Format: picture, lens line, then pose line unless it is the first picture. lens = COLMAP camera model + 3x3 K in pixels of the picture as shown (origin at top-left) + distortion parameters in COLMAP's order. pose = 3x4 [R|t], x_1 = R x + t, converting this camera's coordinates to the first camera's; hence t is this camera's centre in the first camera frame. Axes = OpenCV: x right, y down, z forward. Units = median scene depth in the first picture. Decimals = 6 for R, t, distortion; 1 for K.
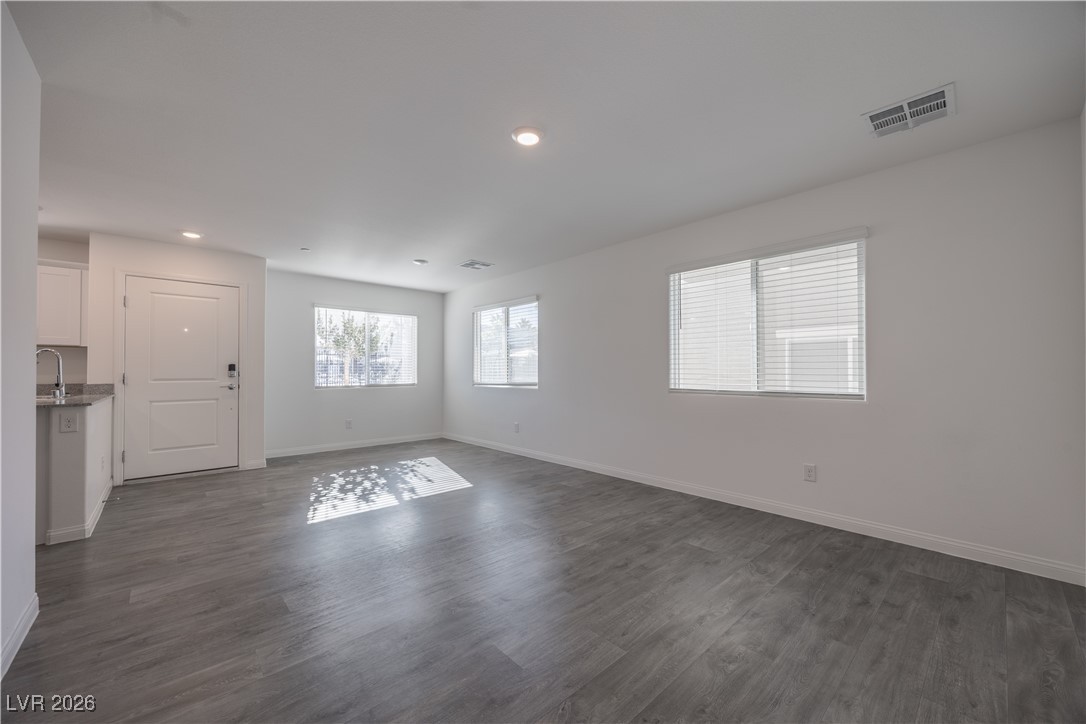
lens RADIAL K [[419.4, 0, 542.1], [0, 419.4, 364.9], [0, 0, 1]] dist [0.000329, 0.000082]
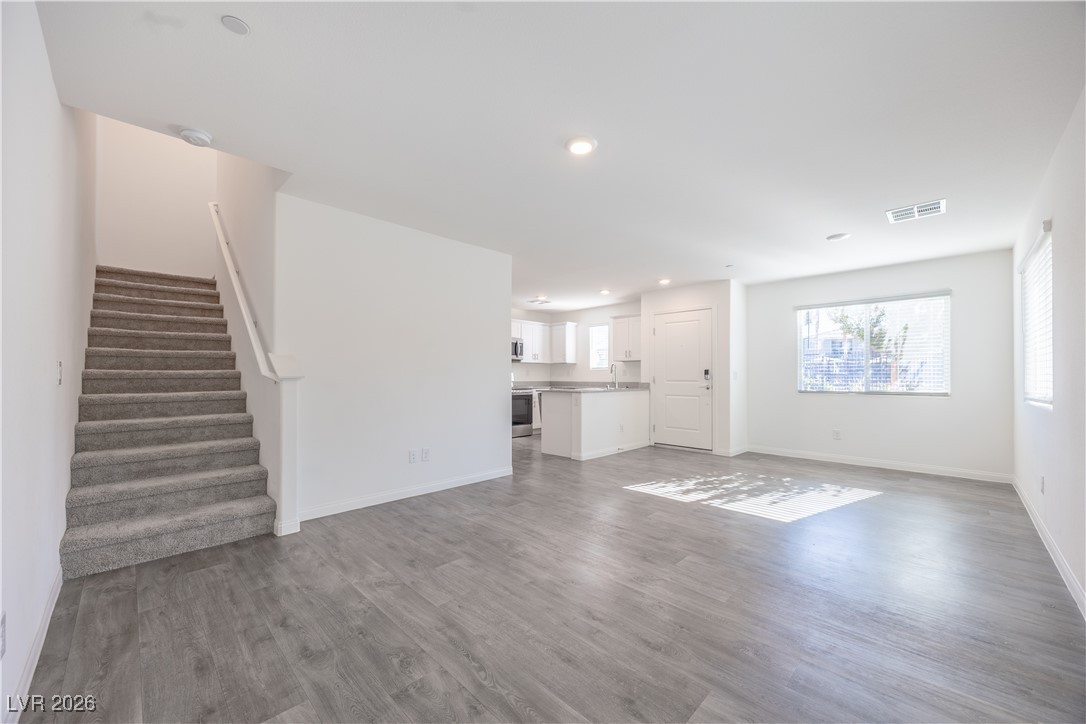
lens RADIAL K [[405.3, 0, 539.8], [0, 405.3, 392.9], [0, 0, 1]] dist [-0.009111, -0.000073]
pose [[0.059959, 0.041993, -0.997317, 0.577434], [0.014149, 0.998979, 0.042914, 0.010004], [0.998101, -0.016684, 0.059303, 0.526556]]
